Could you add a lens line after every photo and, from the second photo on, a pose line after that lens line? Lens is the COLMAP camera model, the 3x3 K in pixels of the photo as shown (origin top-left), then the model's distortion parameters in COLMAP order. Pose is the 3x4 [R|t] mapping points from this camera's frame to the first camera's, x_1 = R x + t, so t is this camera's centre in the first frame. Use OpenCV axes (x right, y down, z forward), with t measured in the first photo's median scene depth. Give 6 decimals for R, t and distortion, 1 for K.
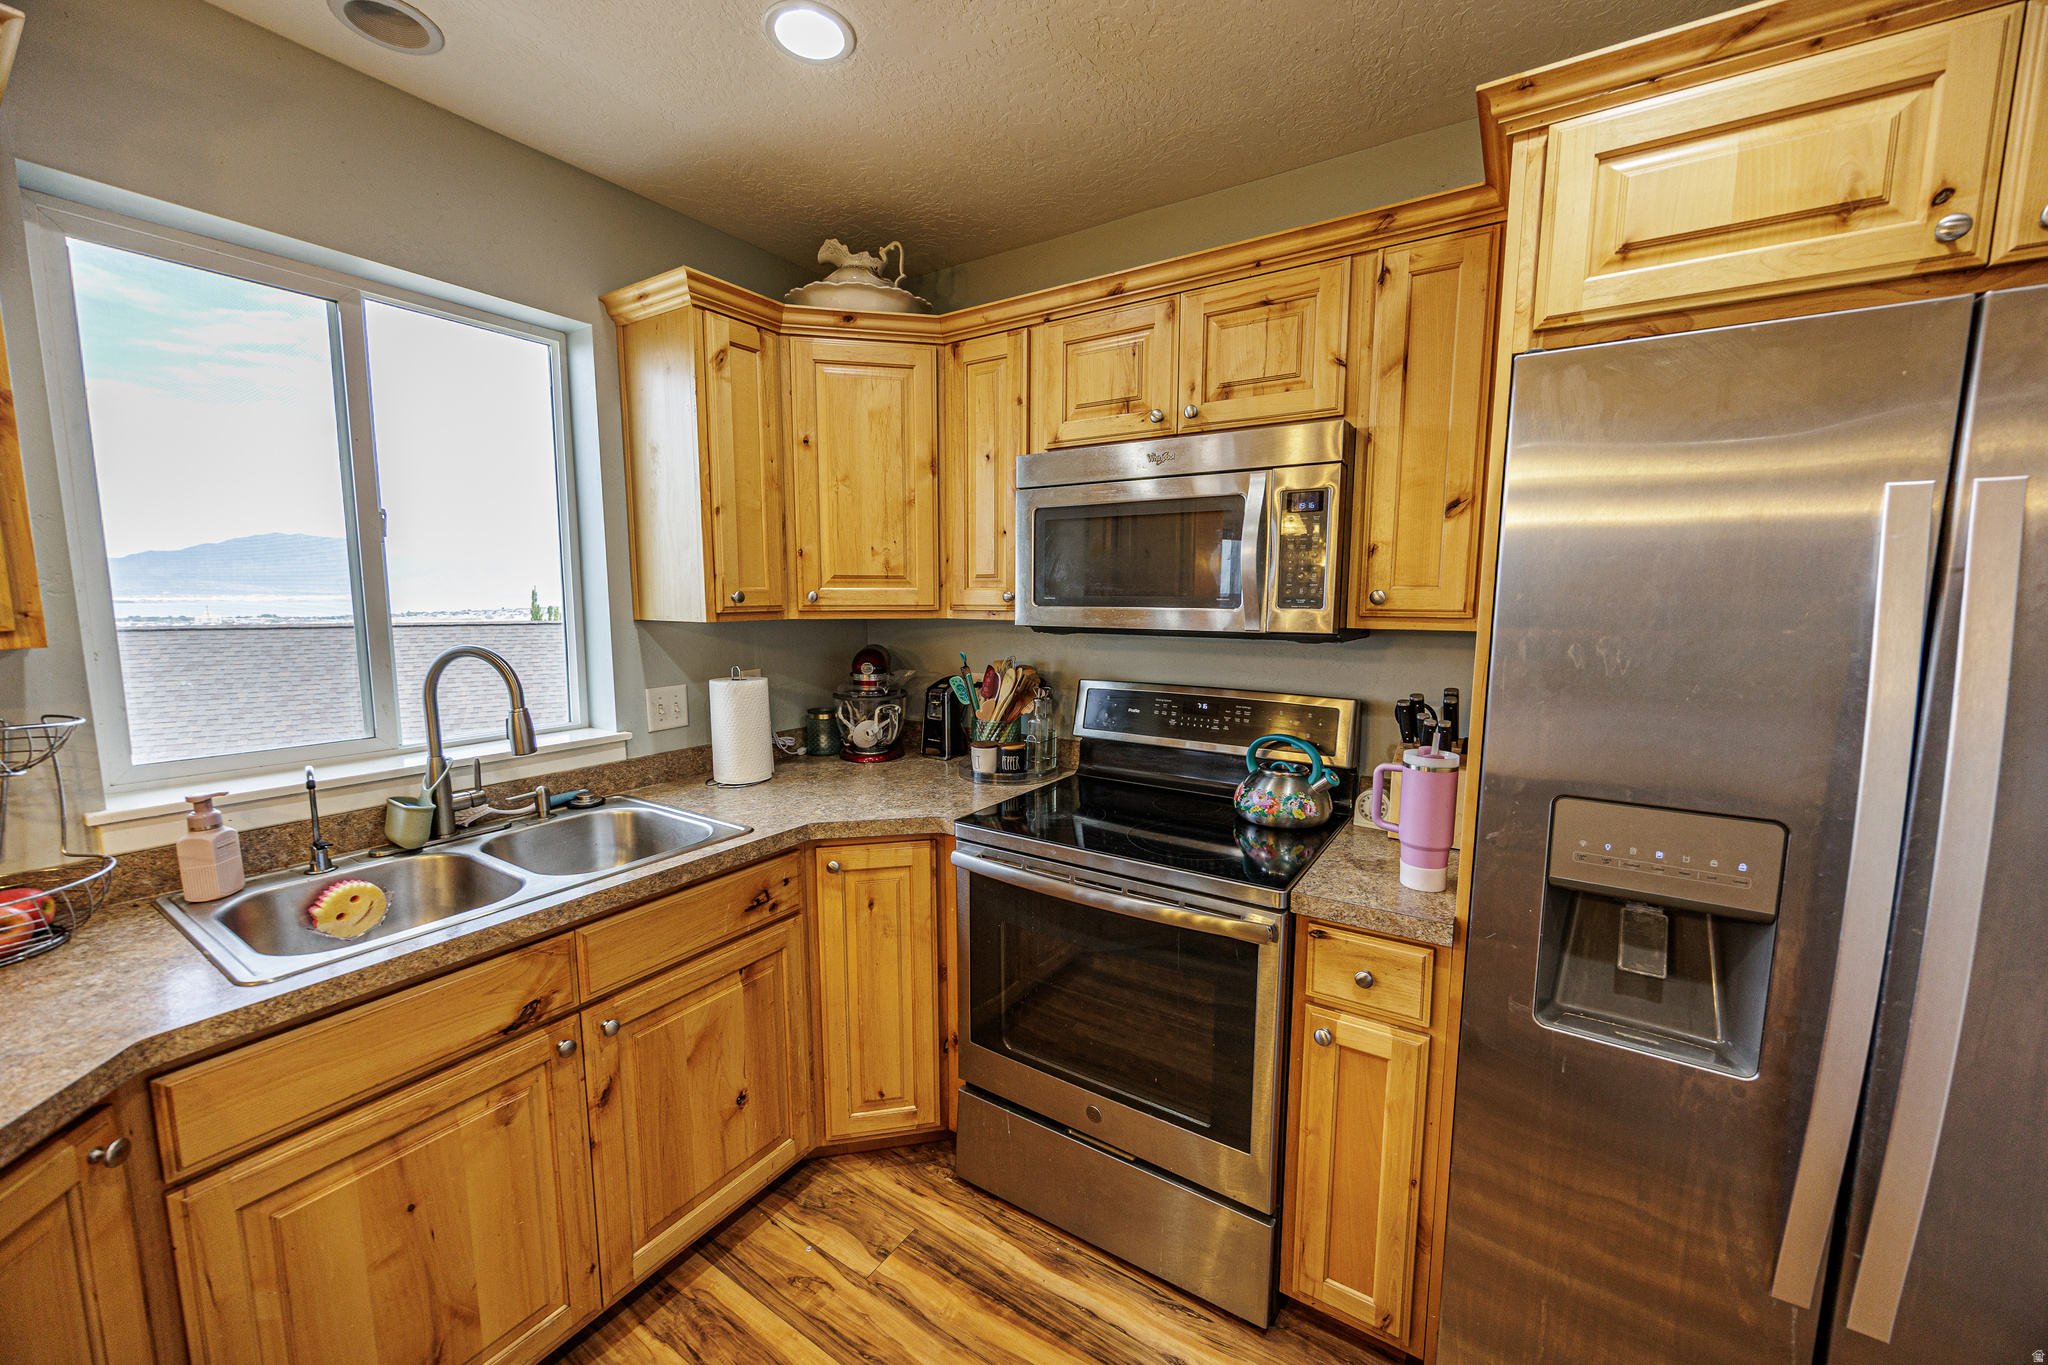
lens RADIAL K [[789.2, 0, 1013.8], [0, 789.2, 682.3], [0, 0, 1]] dist [-0.003685, 0.000810]
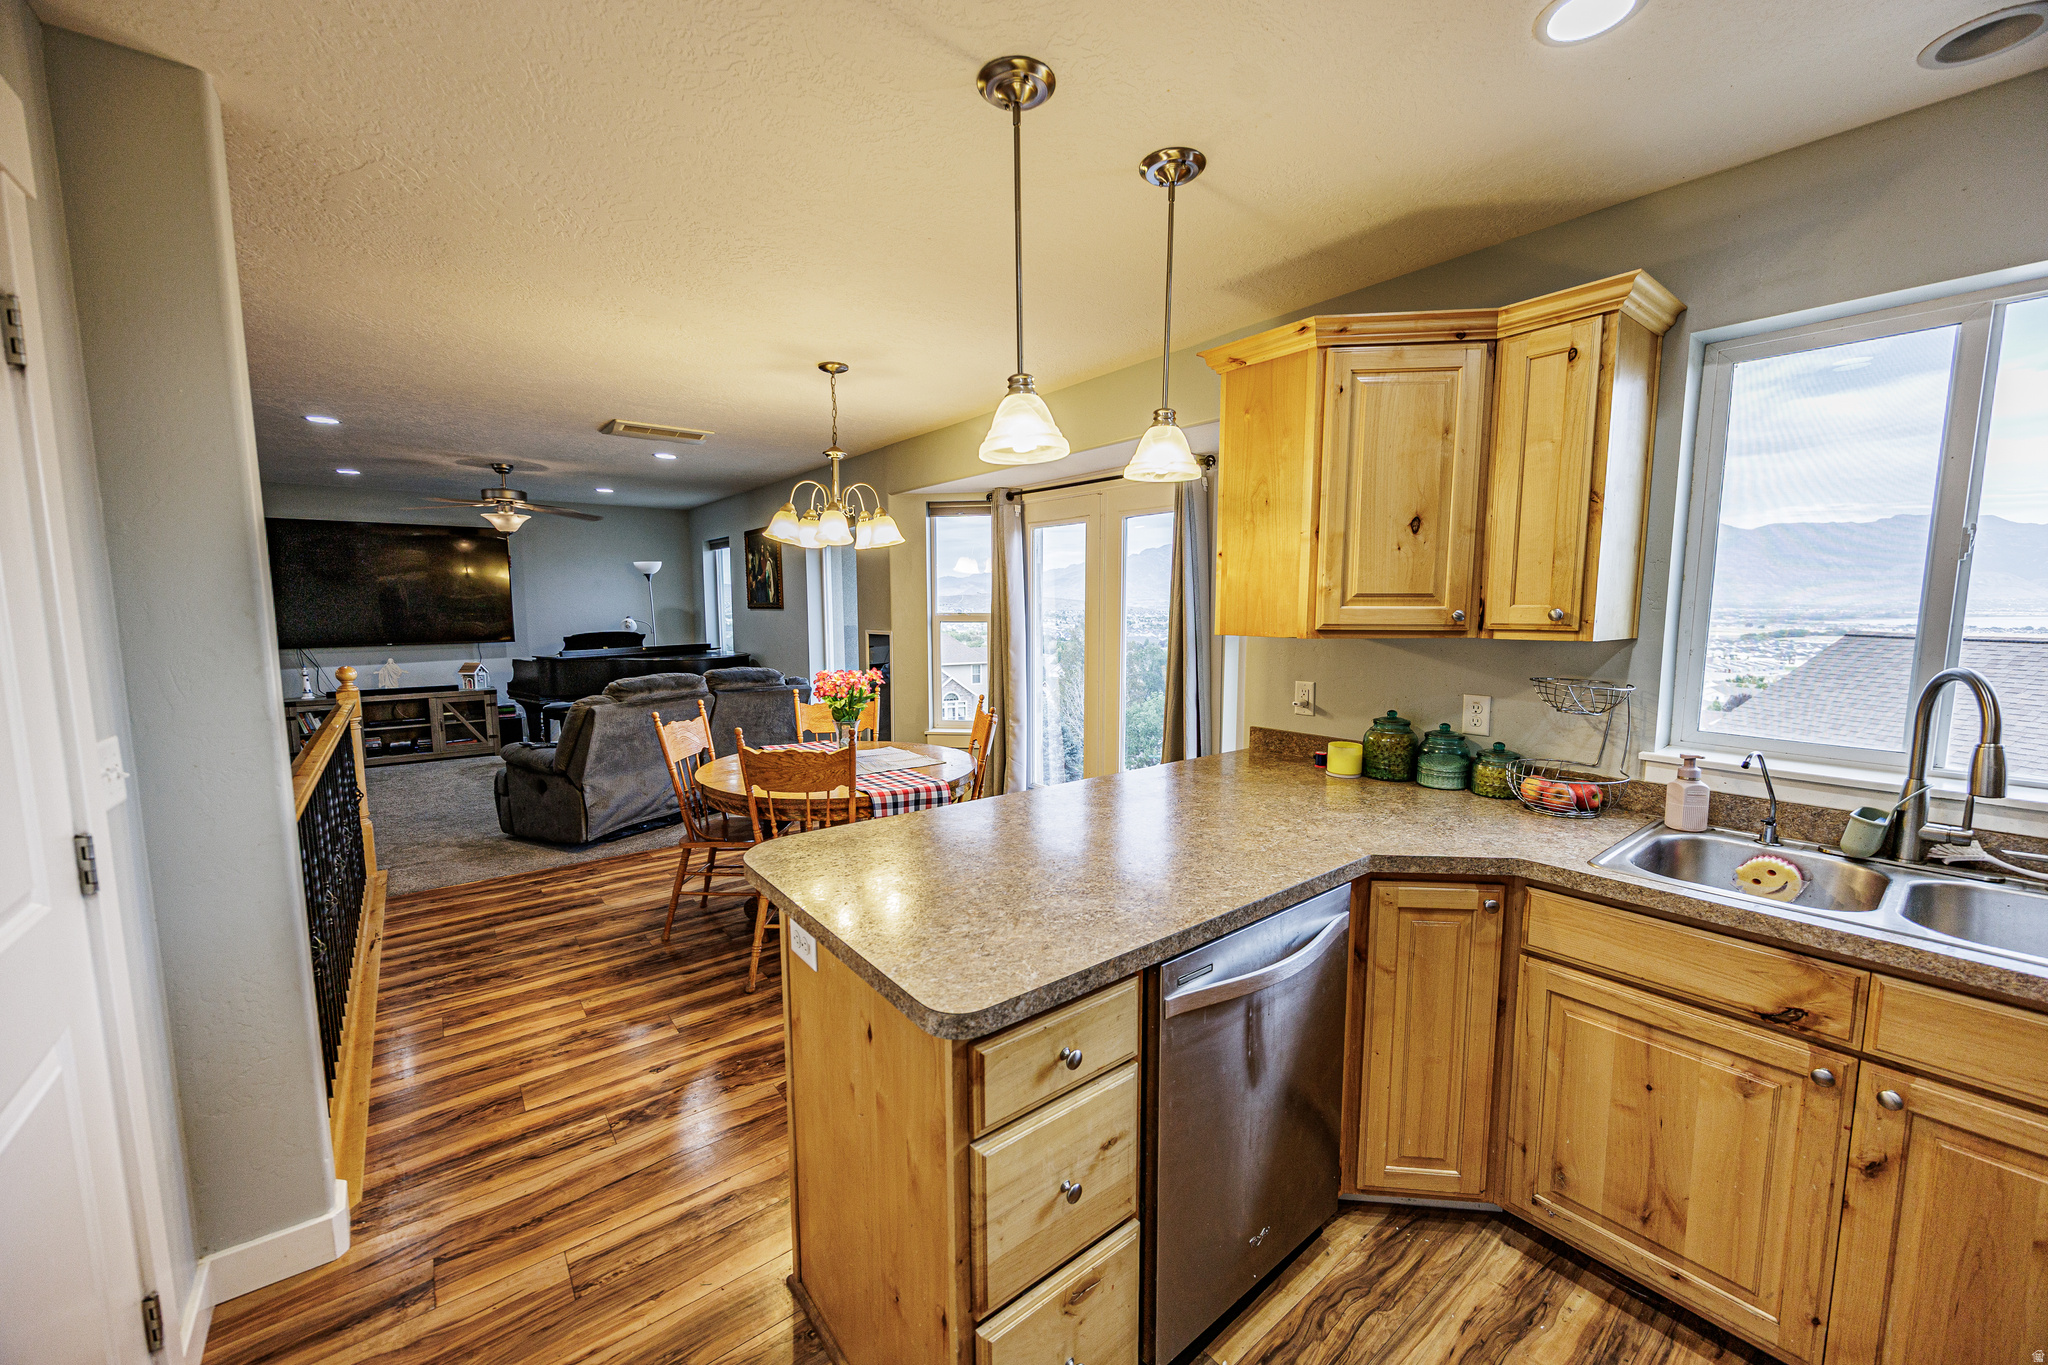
lens RADIAL K [[789.2, 0, 1039.8], [0, 789.2, 678.5], [0, 0, 1]] dist [-0.003685, 0.000810]
pose [[-0.306885, 0.091408, -0.947347, 0.529161], [-0.107949, 0.985611, 0.130069, -0.039656], [0.945605, 0.142182, -0.292602, 0.254541]]
